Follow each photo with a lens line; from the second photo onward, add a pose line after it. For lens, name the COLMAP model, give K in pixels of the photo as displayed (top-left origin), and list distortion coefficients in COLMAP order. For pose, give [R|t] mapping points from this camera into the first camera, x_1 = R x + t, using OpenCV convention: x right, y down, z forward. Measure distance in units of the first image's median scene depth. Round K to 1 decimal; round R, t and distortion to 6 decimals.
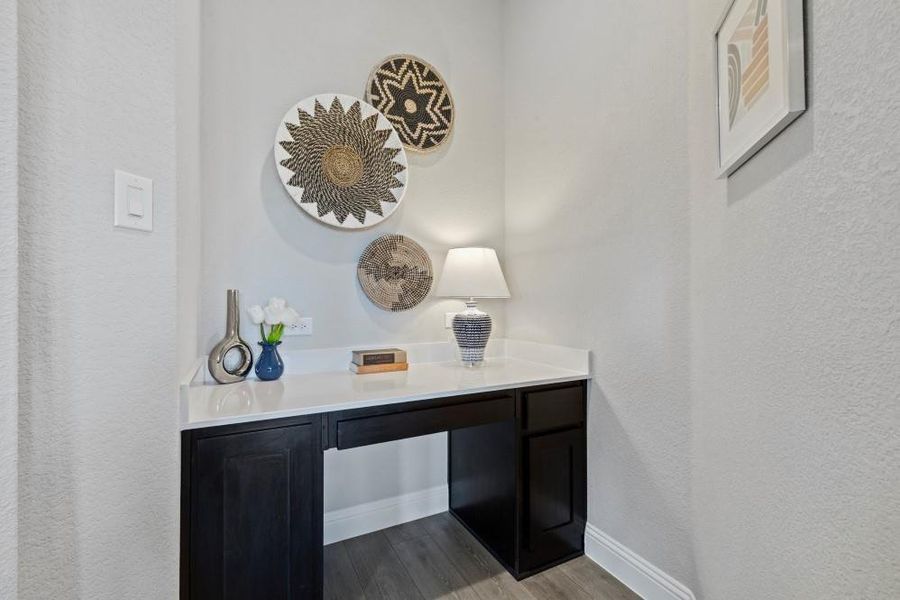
lens RADIAL K [[401.0, 0, 449.6], [0, 401.0, 295.9], [0, 0, 1]] dist [0.004374, 0.000556]
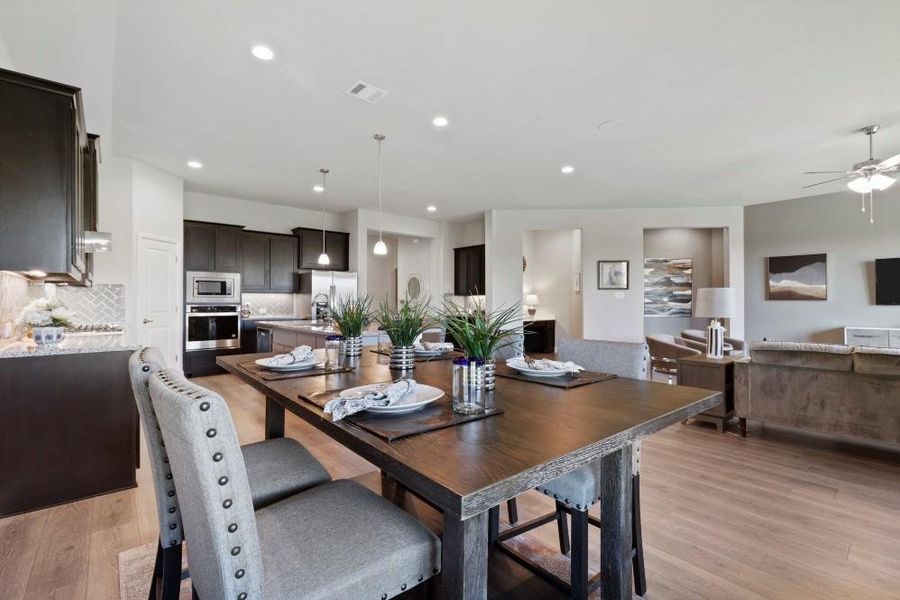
lens RADIAL K [[401.0, 0, 448.9], [0, 401.0, 301.3], [0, 0, 1]] dist [0.004374, 0.000556]
pose [[0.975033, 0.000308, 0.222060, -2.014696], [-0.000859, 0.999997, 0.002381, -0.048391], [-0.222059, -0.002512, 0.975030, -3.519521]]
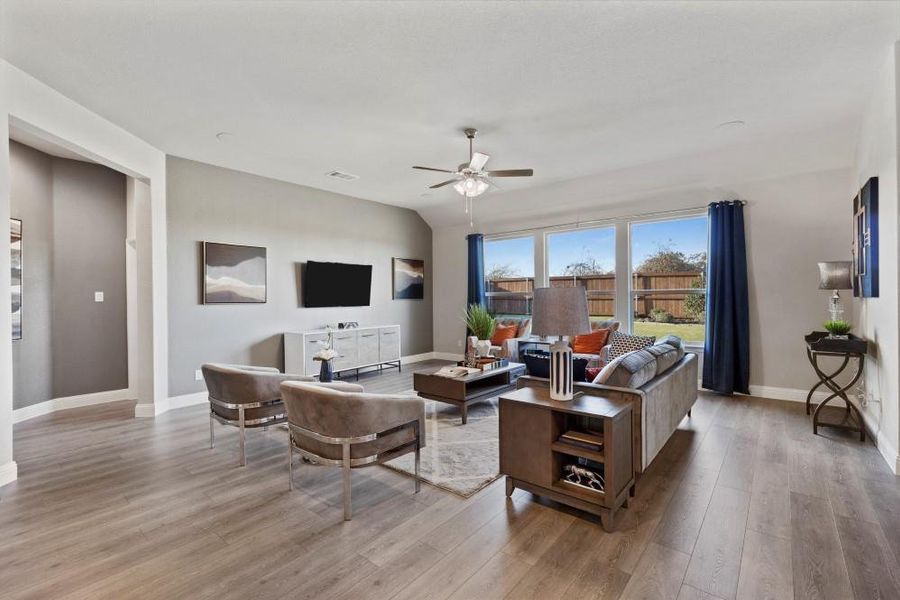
lens RADIAL K [[401.0, 0, 453.6], [0, 401.0, 298.3], [0, 0, 1]] dist [0.004374, 0.000556]
pose [[-0.392408, 0.003300, 0.919785, -1.275581], [0.005621, 0.999983, -0.001190, -0.077949], [-0.919774, 0.004704, -0.392420, -0.990111]]
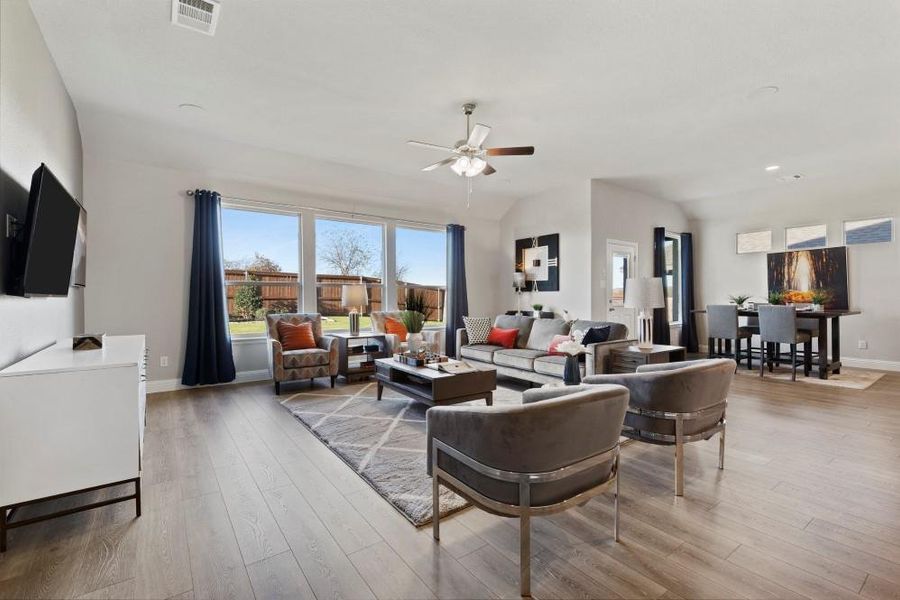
lens RADIAL K [[401.0, 0, 446.9], [0, 401.0, 298.4], [0, 0, 1]] dist [0.004374, 0.000556]
pose [[-0.990227, 0.001714, -0.139451, 1.043588], [0.001762, 0.999998, -0.000217, -0.010276], [0.139451, -0.000460, -0.990229, 0.058312]]
